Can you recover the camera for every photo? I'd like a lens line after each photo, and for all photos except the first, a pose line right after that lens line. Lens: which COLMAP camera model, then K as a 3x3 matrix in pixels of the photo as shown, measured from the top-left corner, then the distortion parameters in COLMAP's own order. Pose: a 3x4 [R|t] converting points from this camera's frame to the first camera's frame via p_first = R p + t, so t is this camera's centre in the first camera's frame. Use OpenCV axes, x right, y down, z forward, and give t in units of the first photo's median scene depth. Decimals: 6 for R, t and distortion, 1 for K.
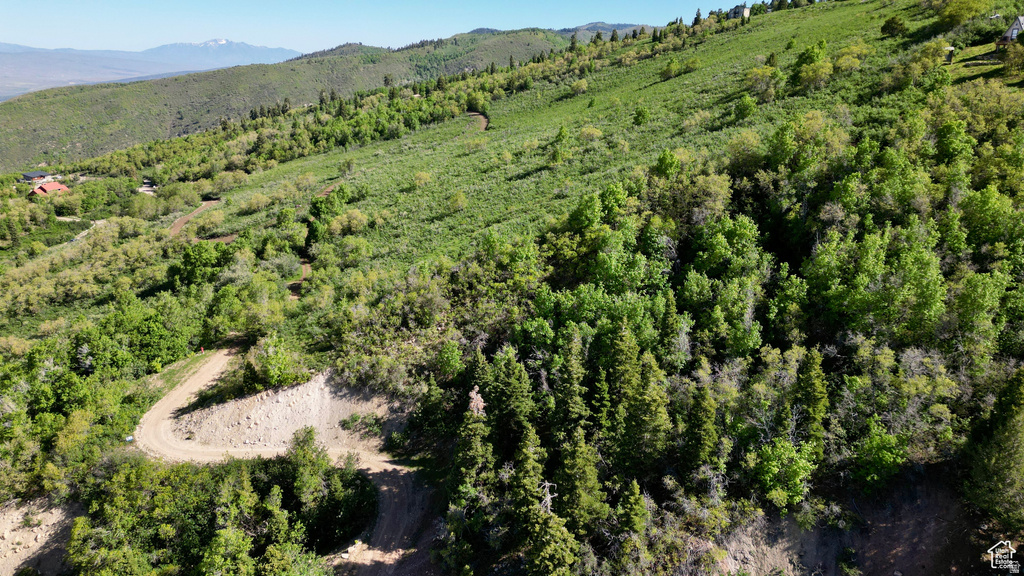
lens RADIAL K [[715.2, 0, 514.1], [0, 715.2, 283.6], [0, 0, 1]] dist [0.079515, -0.078664]
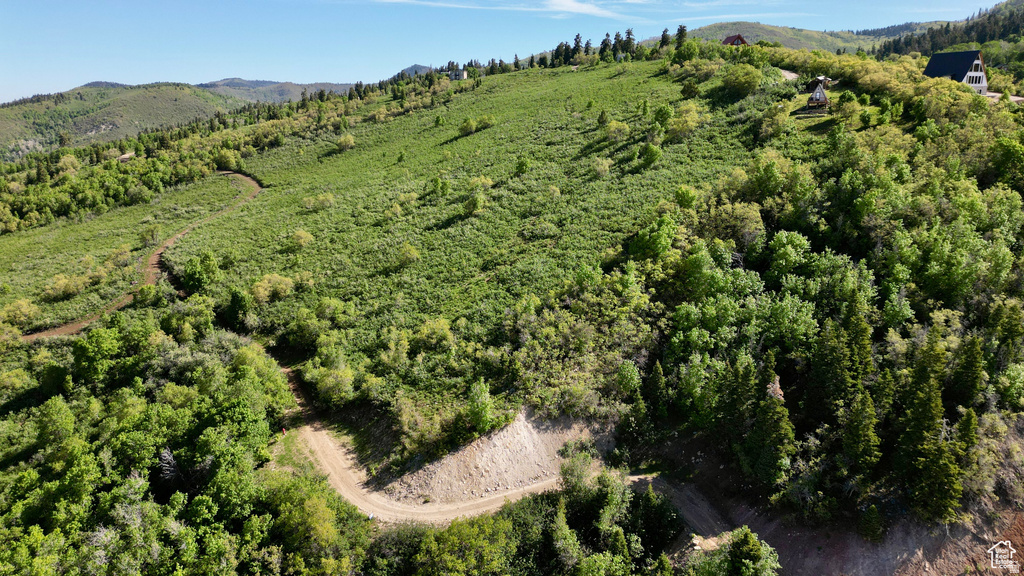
lens RADIAL K [[715.2, 0, 519.5], [0, 715.2, 288.2], [0, 0, 1]] dist [0.079515, -0.078664]
pose [[0.889425, -0.111388, 0.443301, -0.151570], [0.141160, 0.989381, -0.034617, -0.003253], [-0.434738, 0.093365, 0.895704, 0.013641]]
